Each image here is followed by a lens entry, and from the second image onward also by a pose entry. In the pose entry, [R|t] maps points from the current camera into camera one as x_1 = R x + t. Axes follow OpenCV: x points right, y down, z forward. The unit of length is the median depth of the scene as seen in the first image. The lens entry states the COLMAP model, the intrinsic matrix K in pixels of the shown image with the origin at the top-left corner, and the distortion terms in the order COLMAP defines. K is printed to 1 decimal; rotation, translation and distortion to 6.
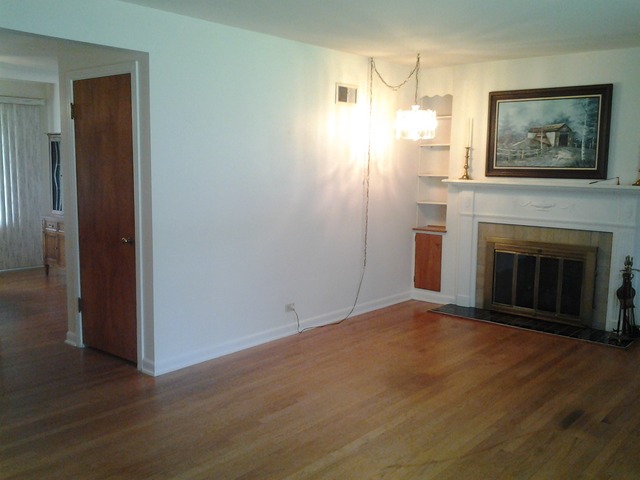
lens RADIAL K [[619.5, 0, 320.0], [0, 619.5, 240.0], [0, 0, 1]] dist [0.005277, -0.005036]
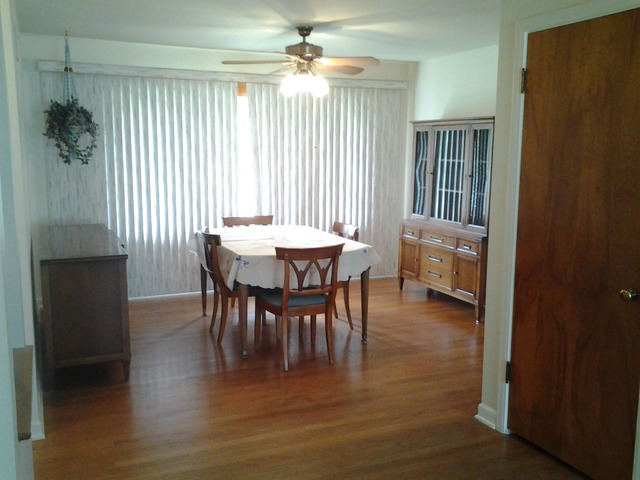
lens RADIAL K [[619.5, 0, 320.0], [0, 619.5, 240.0], [0, 0, 1]] dist [0.005277, -0.005036]
pose [[0.899757, 0.047707, -0.433776, -0.182188], [-0.039735, 0.998834, 0.027432, -0.031221], [0.434579, -0.007446, 0.900603, 0.195884]]
